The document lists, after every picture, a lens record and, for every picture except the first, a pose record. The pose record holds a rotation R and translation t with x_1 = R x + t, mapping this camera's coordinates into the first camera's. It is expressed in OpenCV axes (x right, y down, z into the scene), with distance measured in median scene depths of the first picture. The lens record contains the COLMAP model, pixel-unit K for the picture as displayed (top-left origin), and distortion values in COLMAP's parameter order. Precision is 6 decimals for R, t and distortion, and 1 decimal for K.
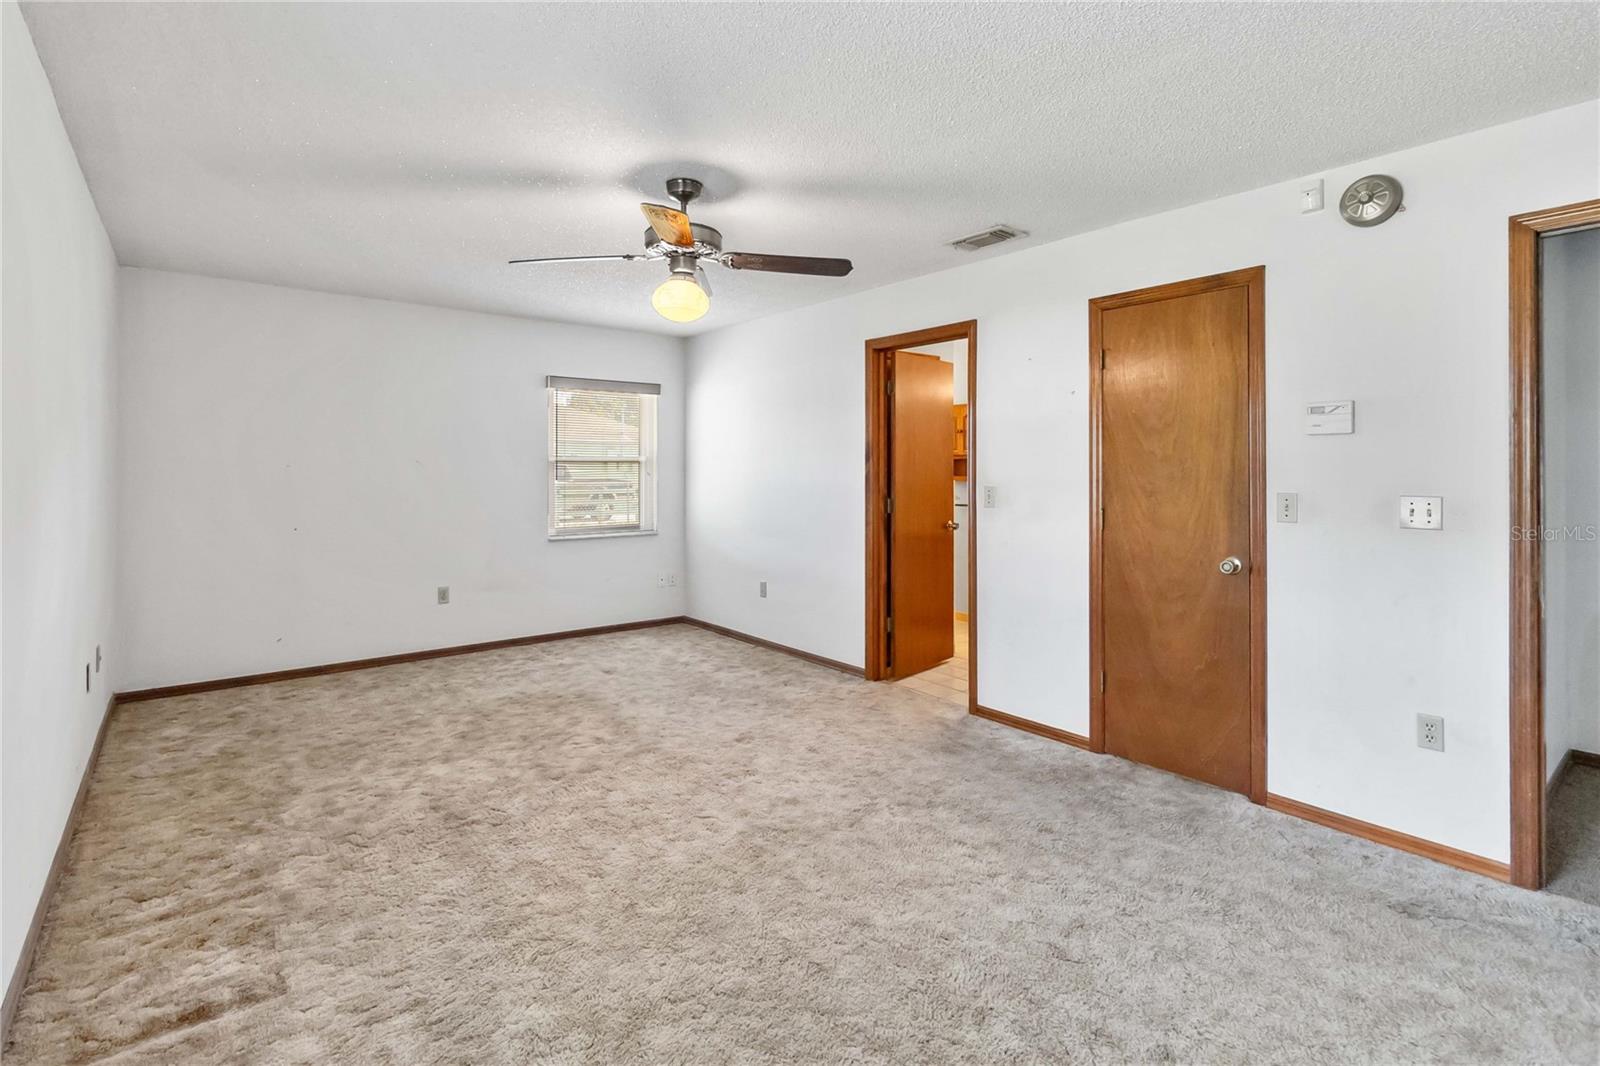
lens RADIAL K [[745.6, 0, 797.9], [0, 745.6, 477.5], [0, 0, 1]] dist [0.000973, 0.000125]
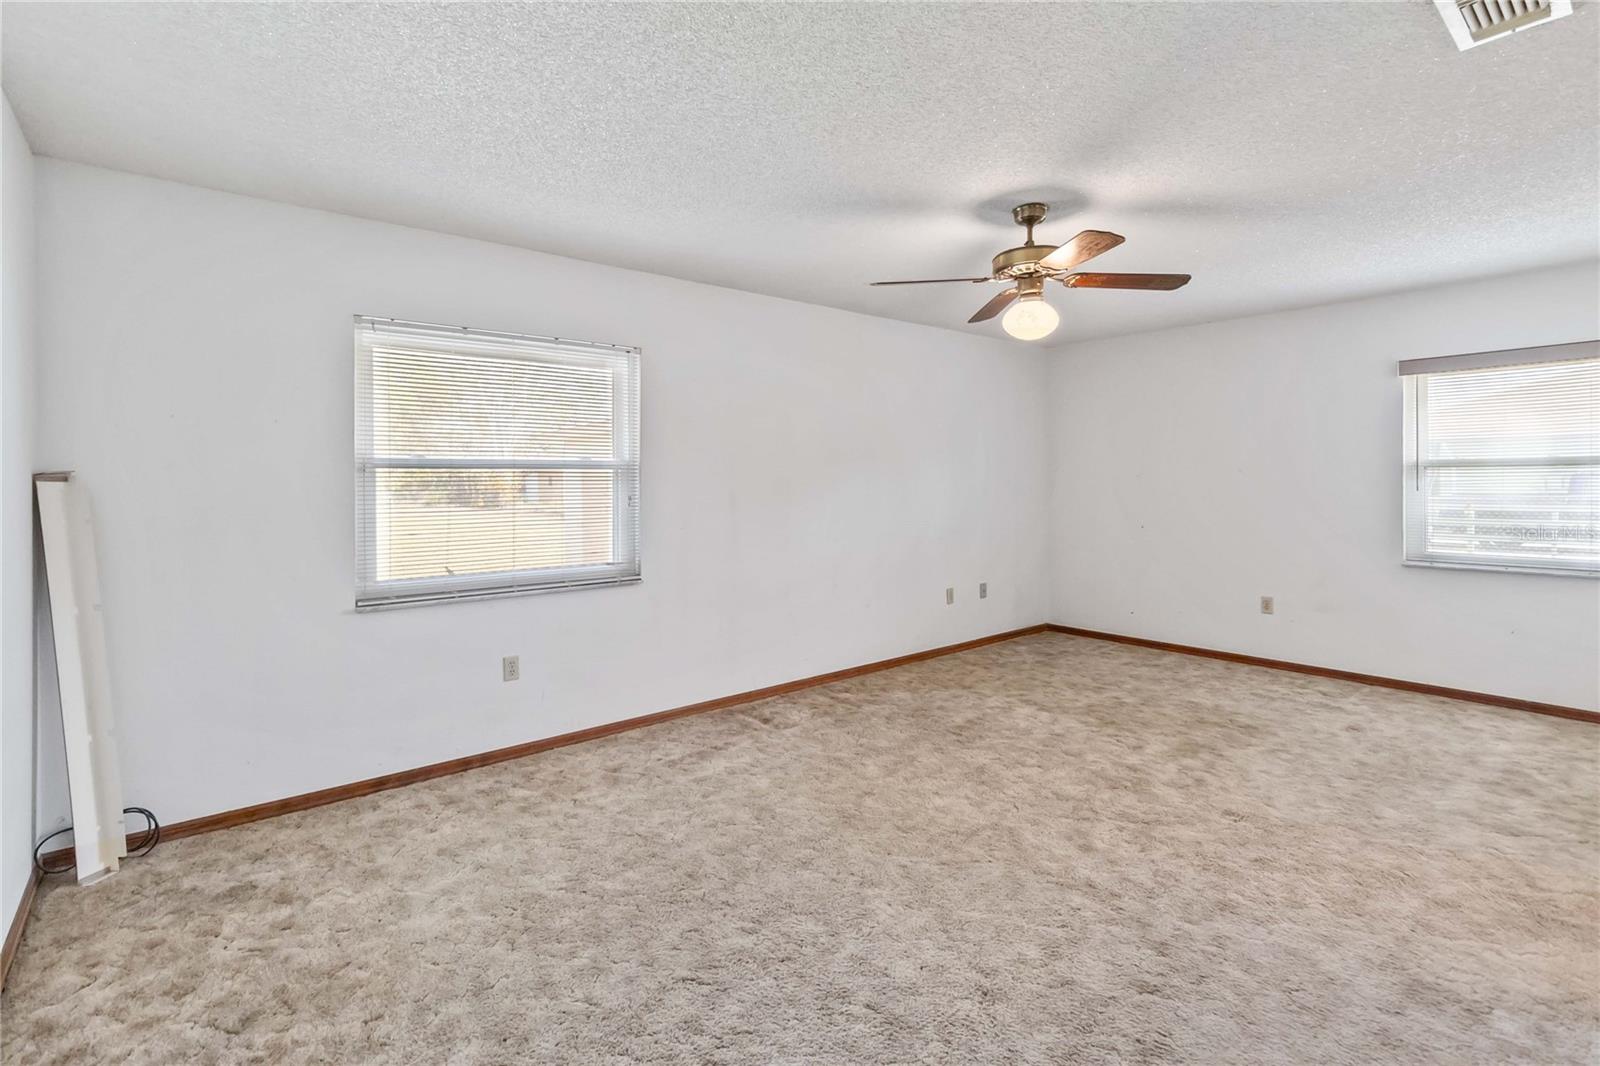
lens RADIAL K [[745.6, 0, 797.9], [0, 745.6, 477.5], [0, 0, 1]] dist [0.000973, 0.000125]
pose [[0.033944, -0.001144, -0.999423, 0.808871], [-0.012504, 0.999921, -0.001569, -0.002040], [0.999345, 0.012550, 0.033927, 0.575932]]
